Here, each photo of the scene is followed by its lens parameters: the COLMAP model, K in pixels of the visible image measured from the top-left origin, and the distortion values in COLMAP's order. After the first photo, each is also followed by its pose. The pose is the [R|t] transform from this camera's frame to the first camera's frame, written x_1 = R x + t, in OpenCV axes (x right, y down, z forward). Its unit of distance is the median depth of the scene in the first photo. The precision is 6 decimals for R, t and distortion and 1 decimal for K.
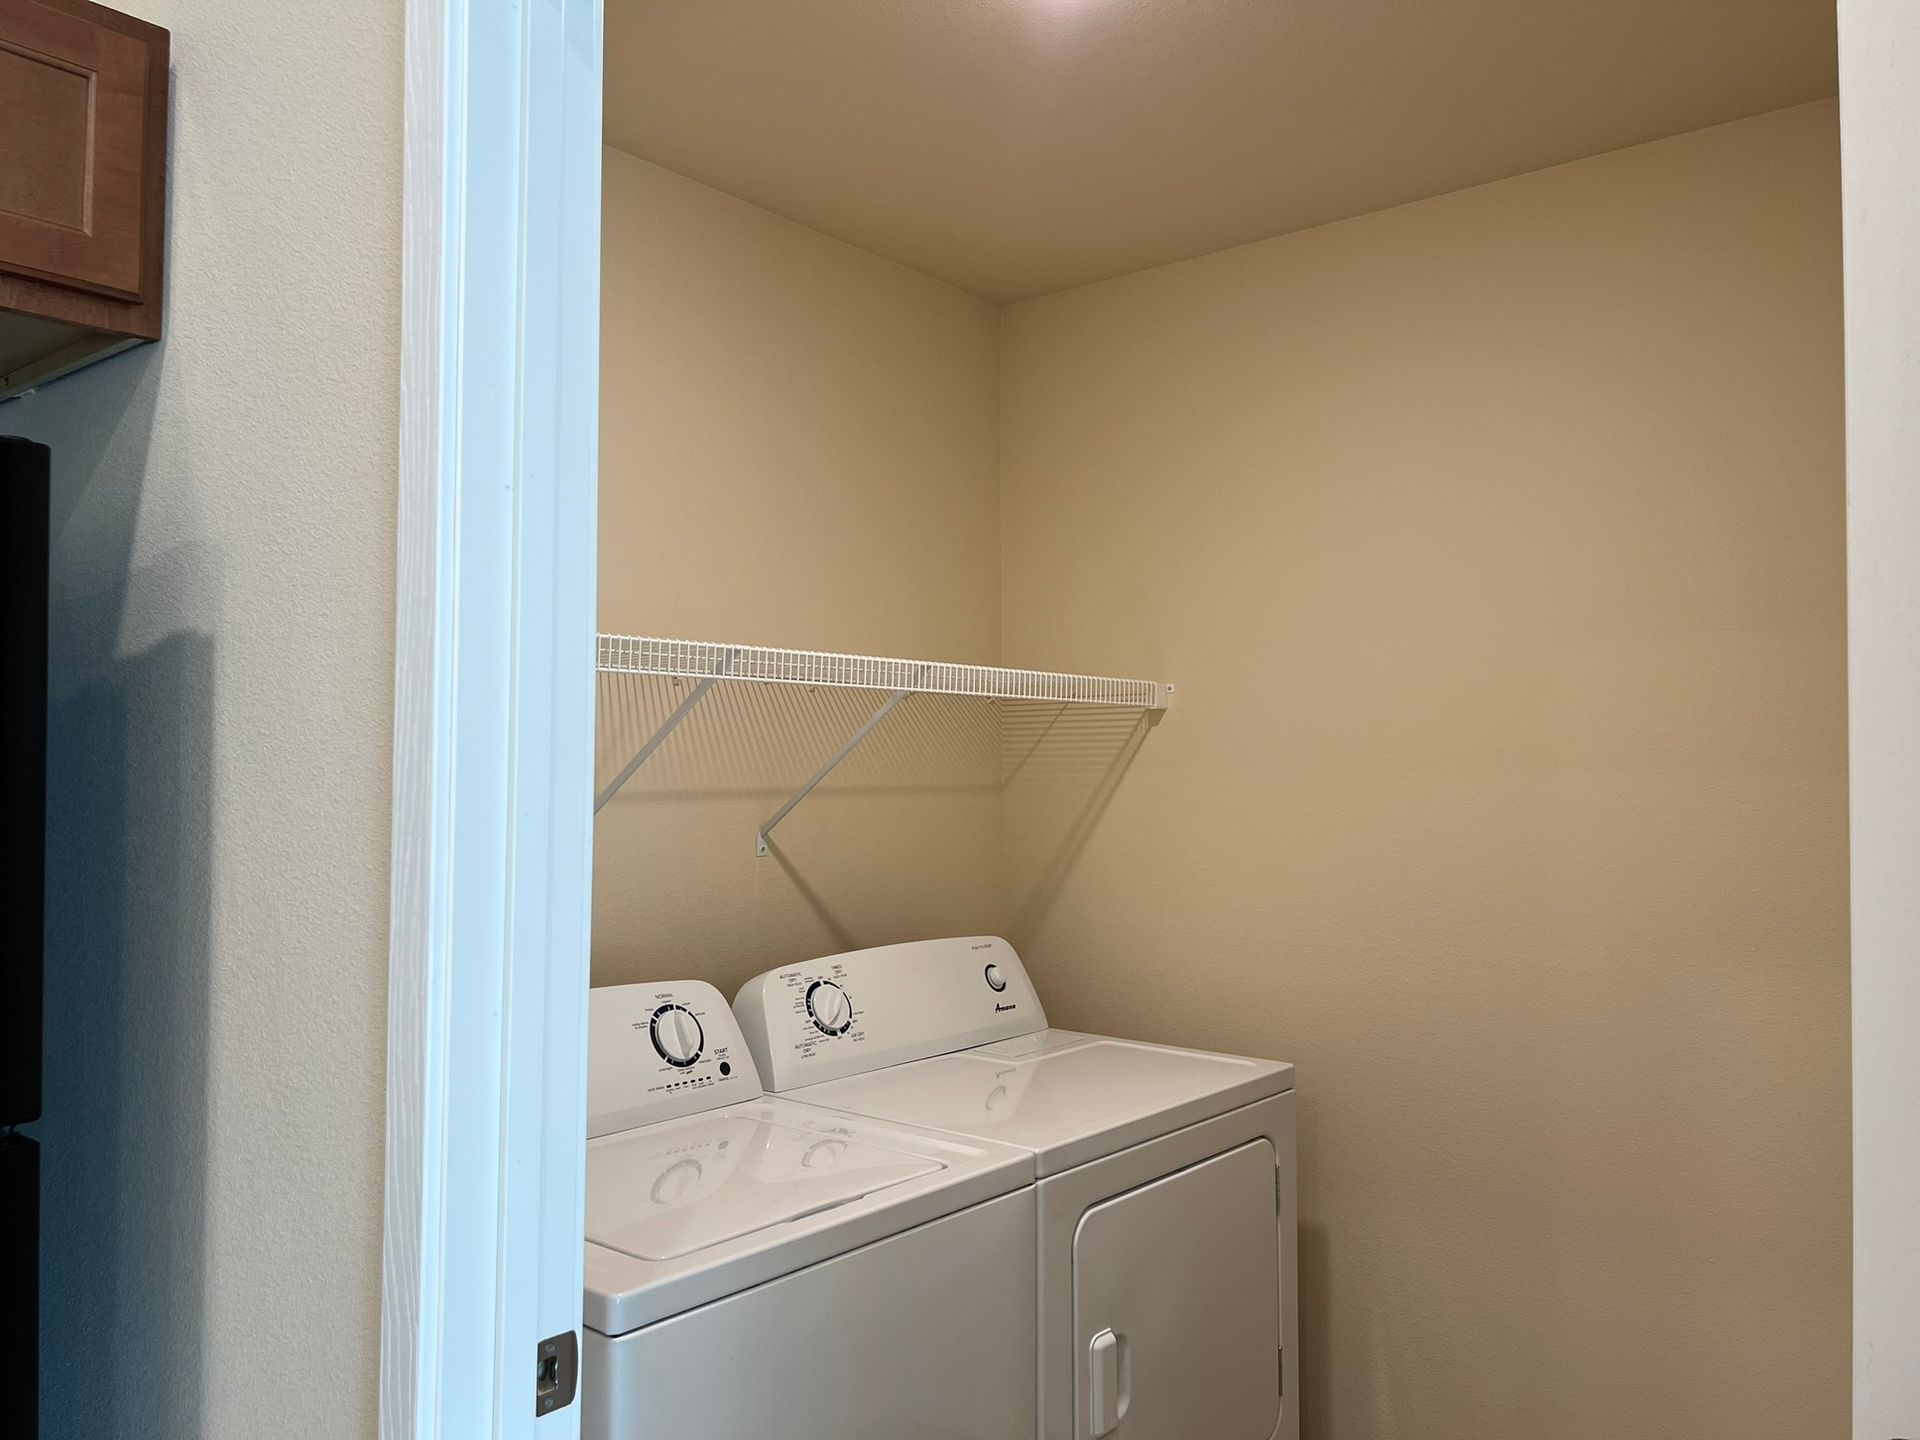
lens RADIAL K [[1429.6, 0, 952.6], [0, 1429.6, 719.8], [0, 0, 1]] dist [0.088481, -0.058467]
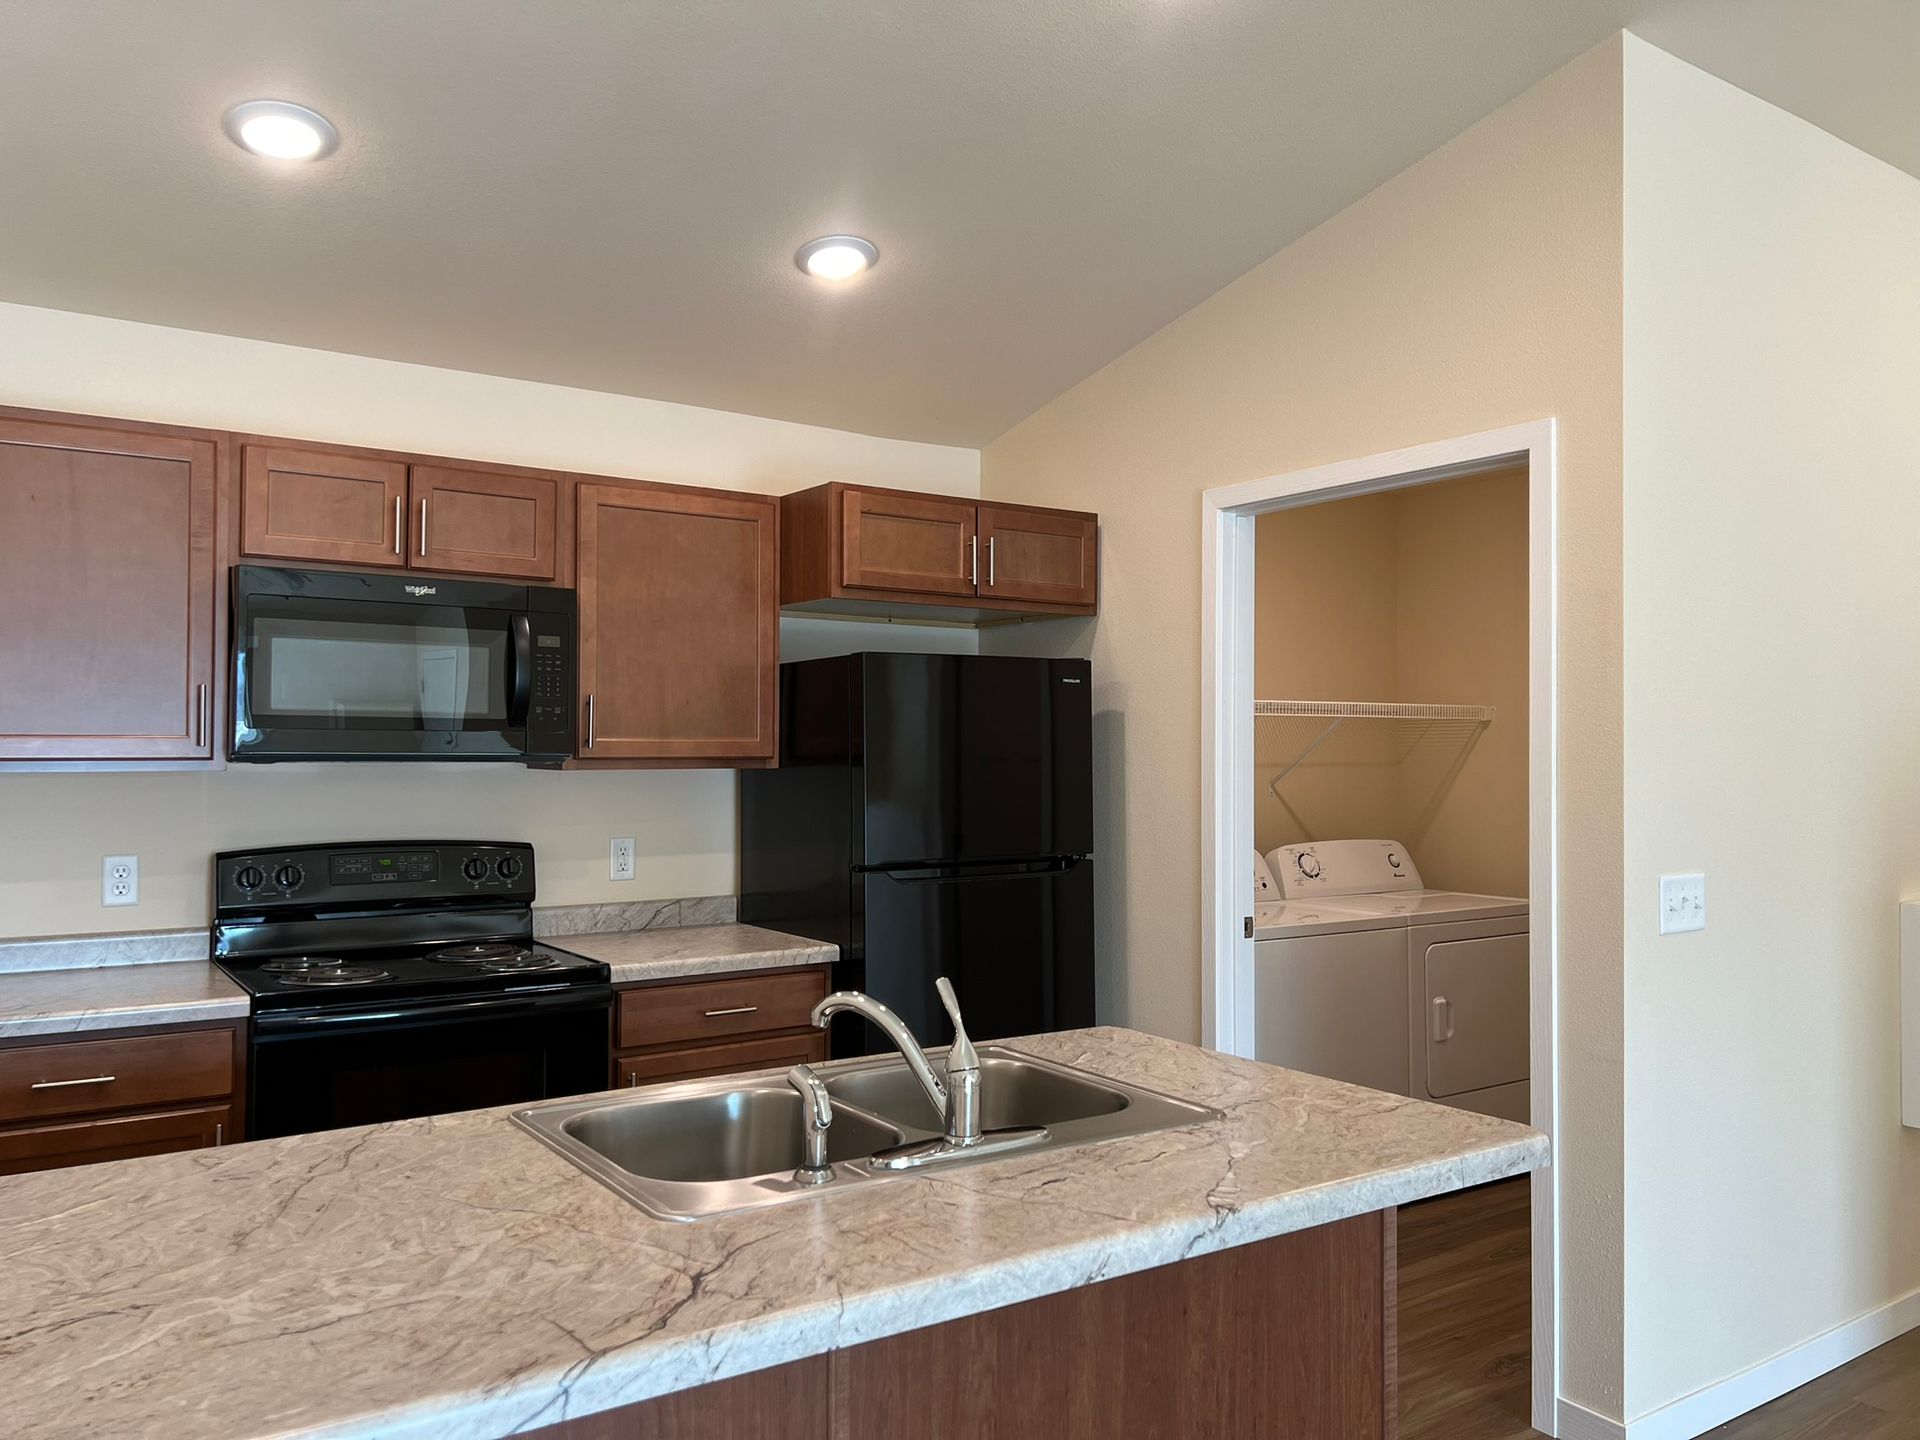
lens RADIAL K [[1429.6, 0, 951.4], [0, 1429.6, 729.8], [0, 0, 1]] dist [0.088481, -0.058467]
pose [[0.958351, -0.005034, -0.285549, 0.015849], [0.010762, 0.999771, 0.018494, -0.046265], [0.285391, -0.020797, 0.958186, -1.198001]]
